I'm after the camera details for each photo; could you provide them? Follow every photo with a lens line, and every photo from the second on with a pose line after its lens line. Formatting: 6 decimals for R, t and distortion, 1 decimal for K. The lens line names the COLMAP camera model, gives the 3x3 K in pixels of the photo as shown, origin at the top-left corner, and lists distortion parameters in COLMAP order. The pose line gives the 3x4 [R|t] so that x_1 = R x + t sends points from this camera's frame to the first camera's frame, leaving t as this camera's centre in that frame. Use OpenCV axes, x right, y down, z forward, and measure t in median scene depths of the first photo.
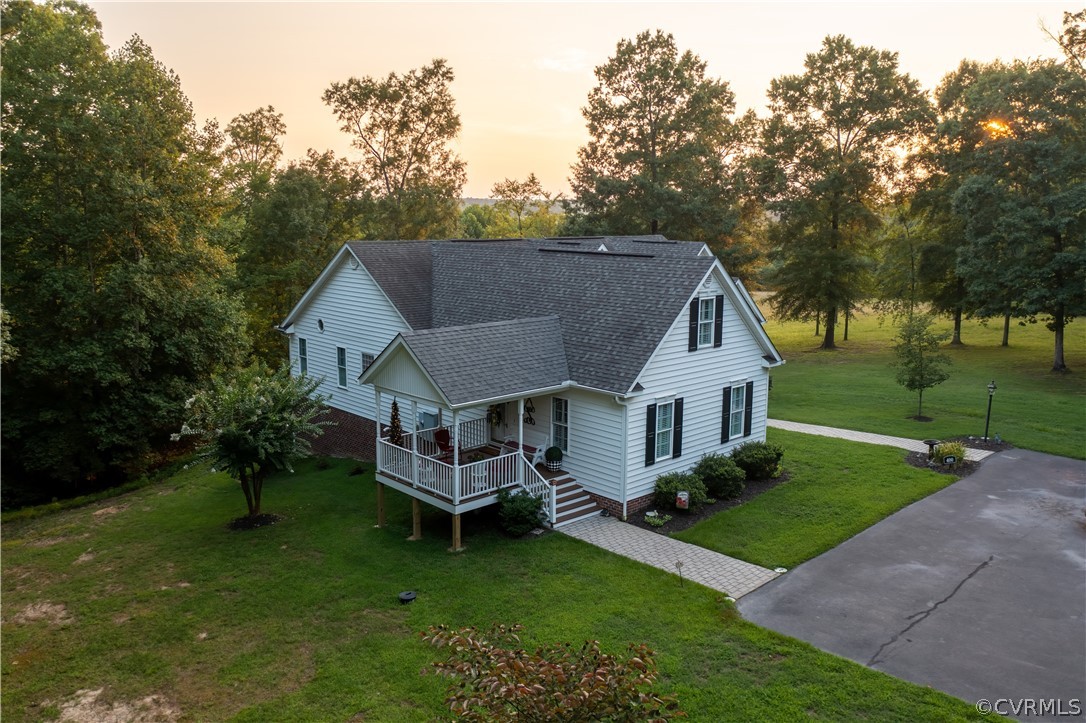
lens RADIAL K [[826.7, 0, 543.0], [0, 826.7, 361.5], [0, 0, 1]] dist [-0.022078, 0.003748]
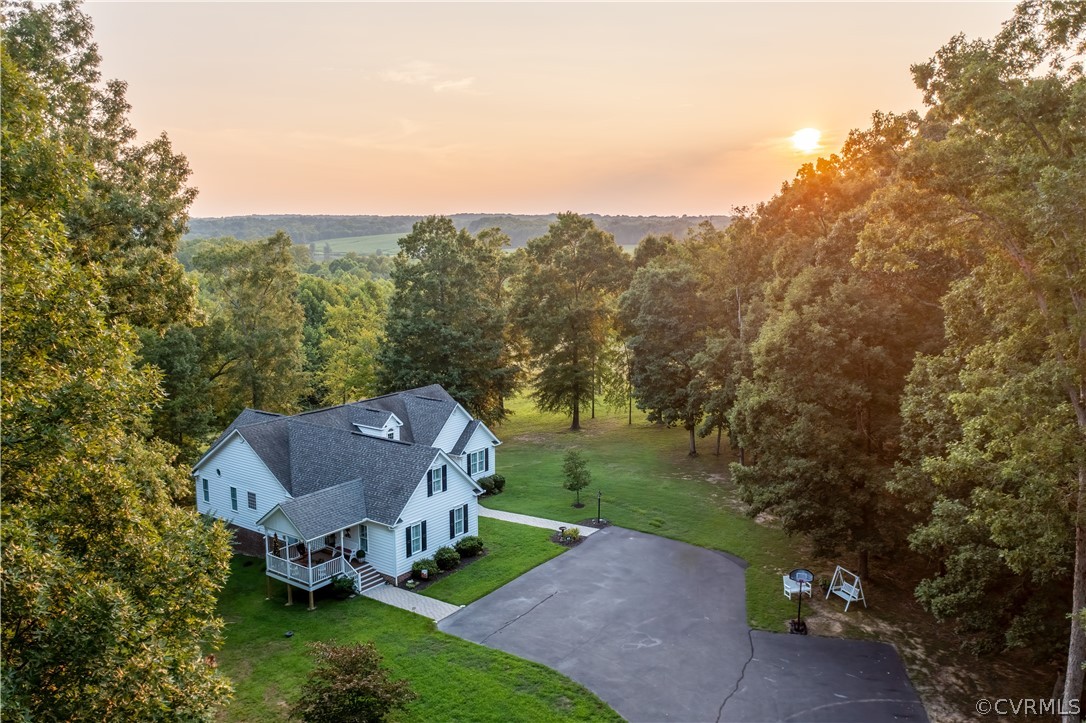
lens RADIAL K [[826.7, 0, 543.0], [0, 826.7, 361.5], [0, 0, 1]] dist [-0.022078, 0.003748]
pose [[0.981581, -0.037538, 0.187324, 0.090315], [0.041710, 0.998961, -0.018381, -0.295506], [-0.186439, 0.025855, 0.982126, -1.031996]]
